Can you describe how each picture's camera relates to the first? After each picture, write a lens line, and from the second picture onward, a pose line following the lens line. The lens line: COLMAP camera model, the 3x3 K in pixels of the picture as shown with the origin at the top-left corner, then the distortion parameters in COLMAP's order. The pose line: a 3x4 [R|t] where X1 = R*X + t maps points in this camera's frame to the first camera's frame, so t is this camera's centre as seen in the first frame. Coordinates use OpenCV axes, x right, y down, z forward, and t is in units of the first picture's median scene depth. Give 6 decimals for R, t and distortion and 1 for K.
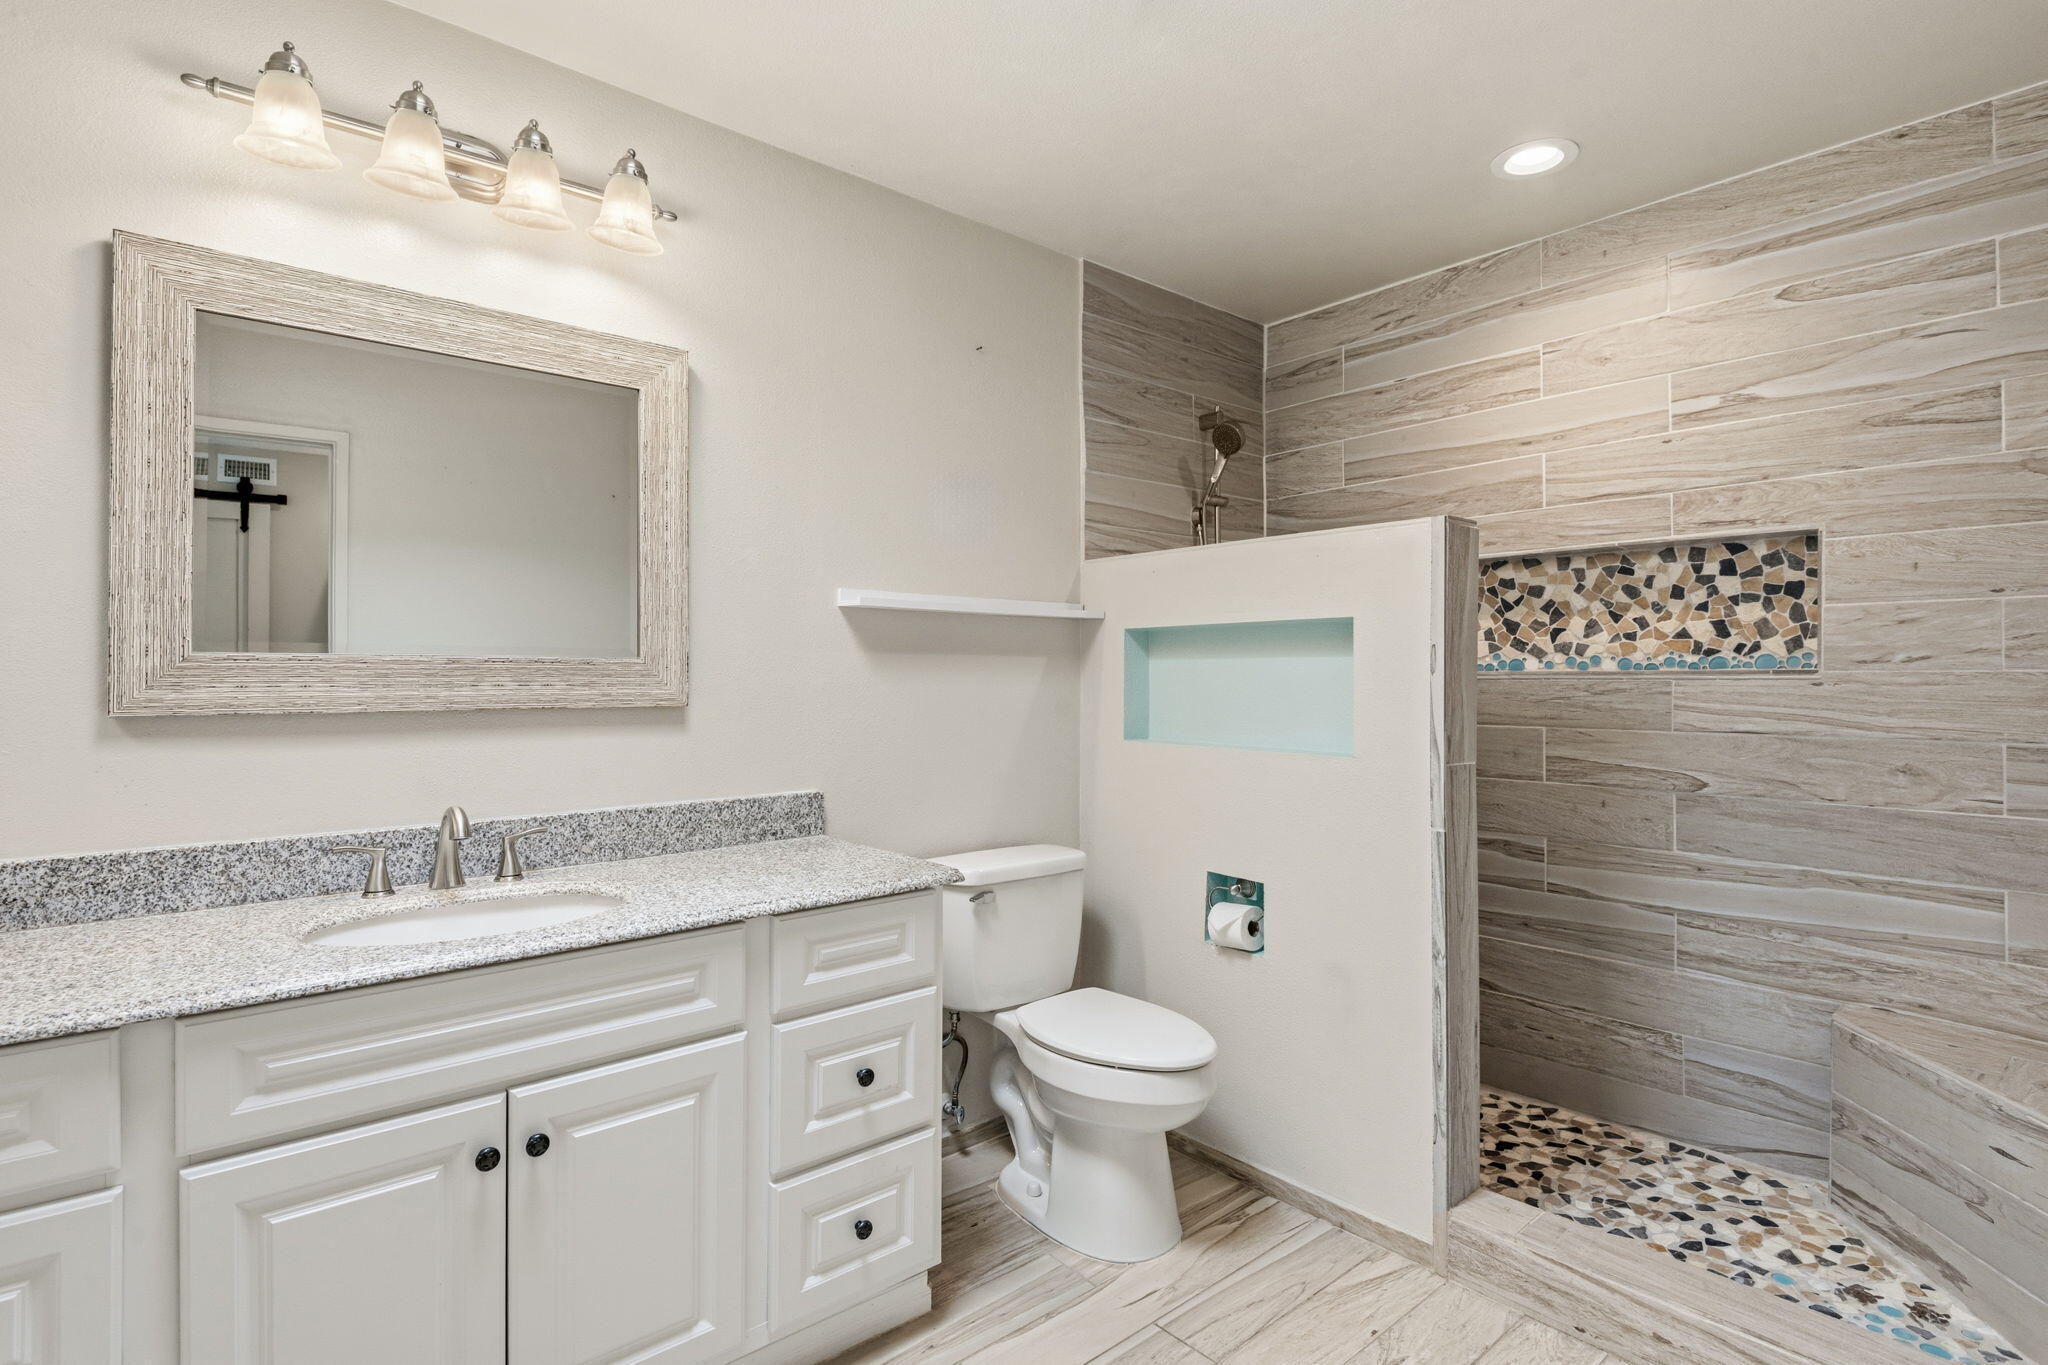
lens RADIAL K [[1012.0, 0, 1061.2], [0, 1012.0, 676.4], [0, 0, 1]] dist [0.024318, -0.019659]
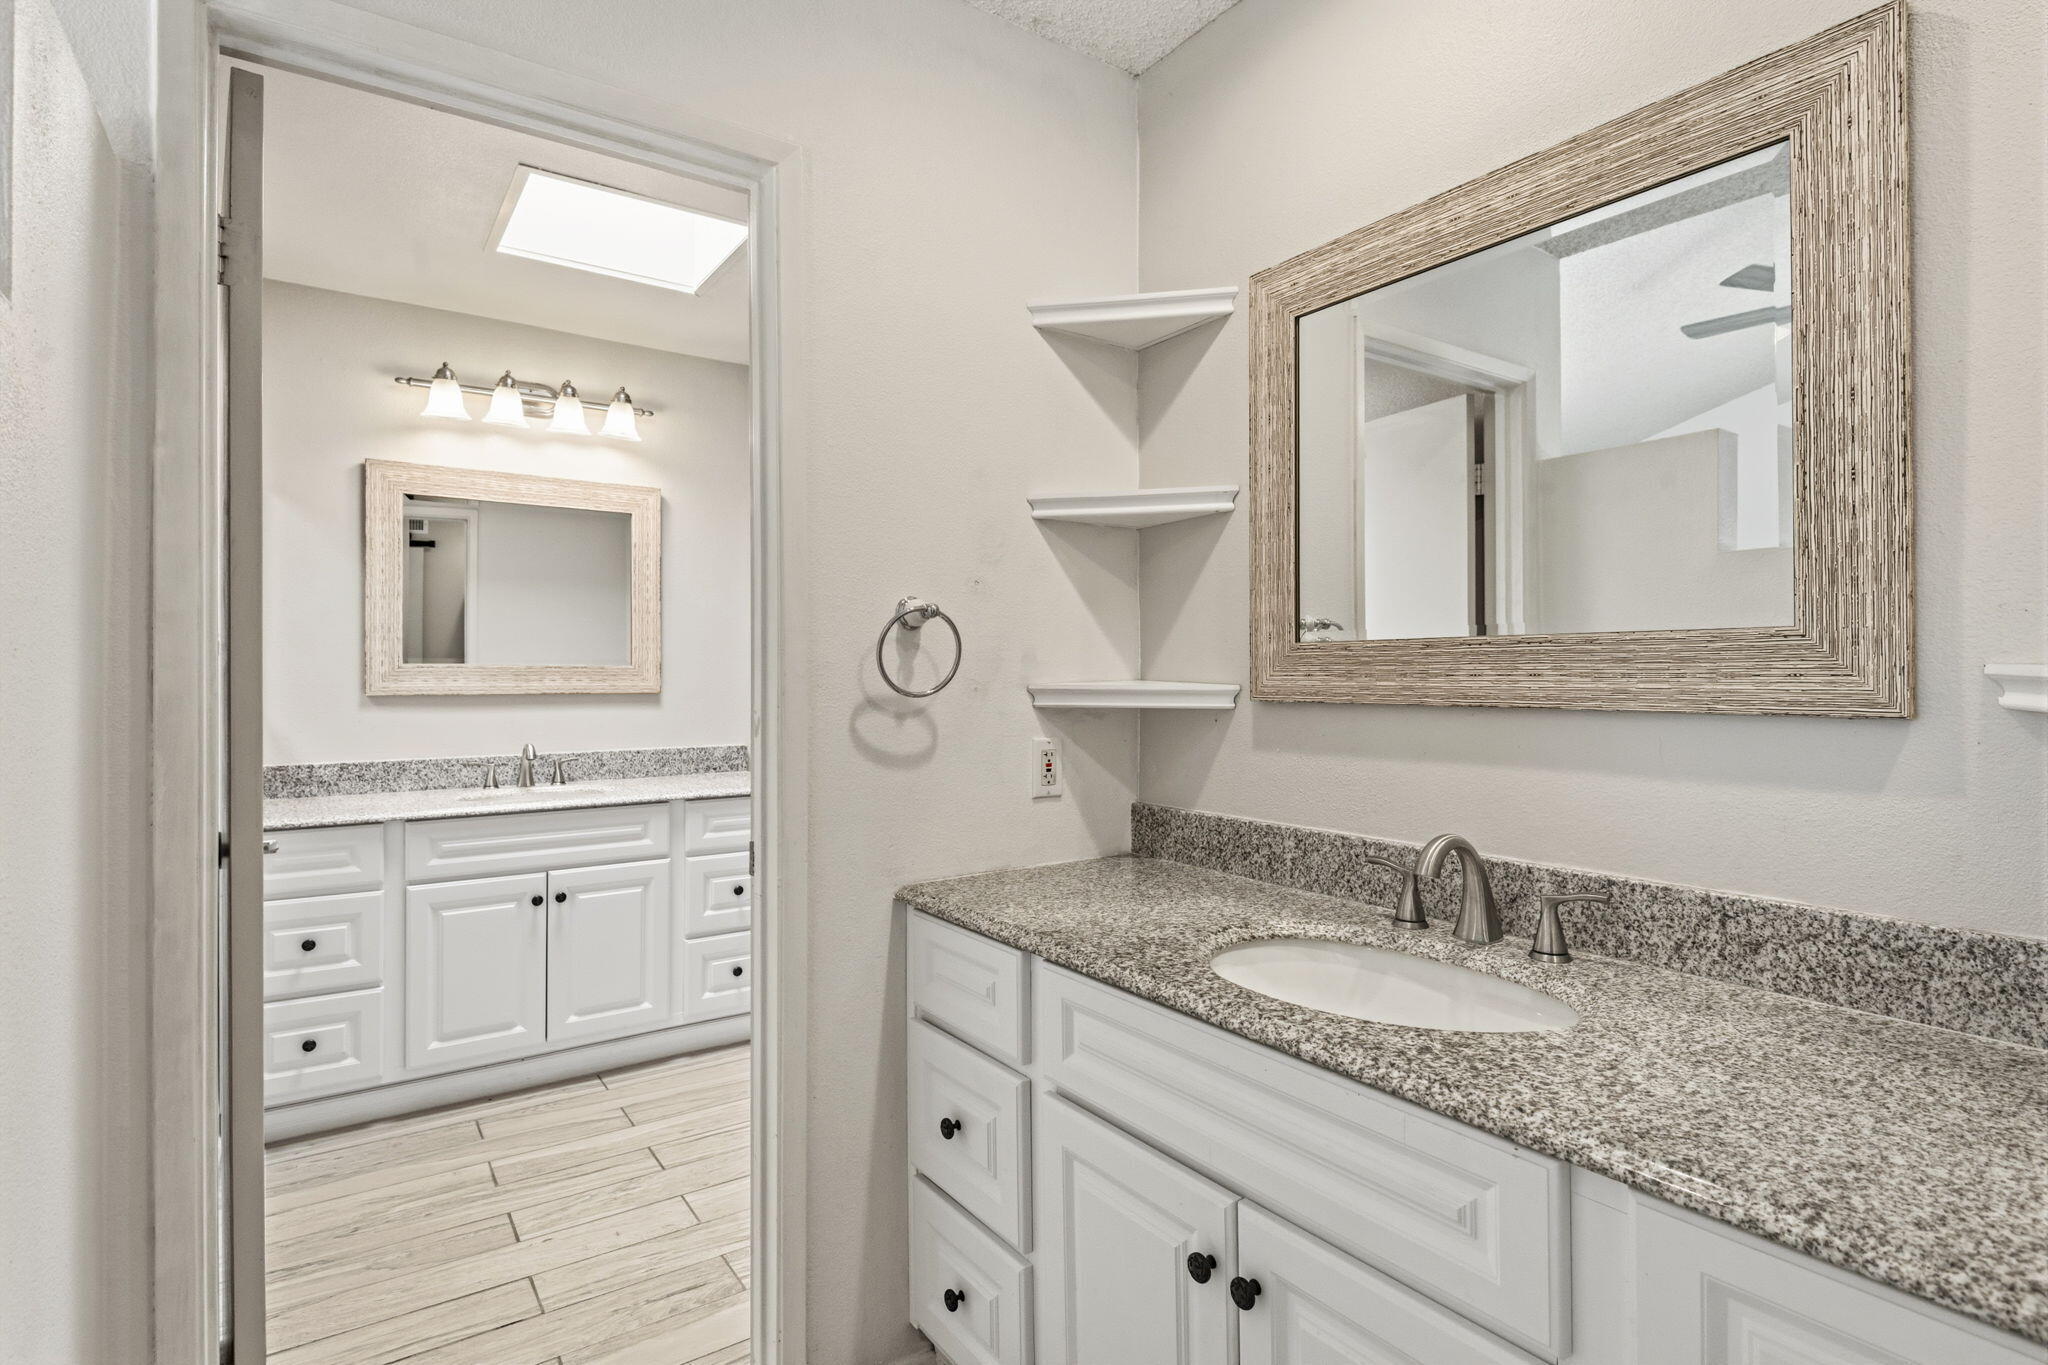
lens RADIAL K [[952.4, 0, 1027.1], [0, 952.4, 680.9], [0, 0, 1]] dist [0.030149, -0.021556]
pose [[0.995712, 0.000883, -0.092504, 0.515307], [-0.000330, 0.999982, 0.005999, -0.001685], [0.092507, -0.005943, 0.995694, -0.724083]]
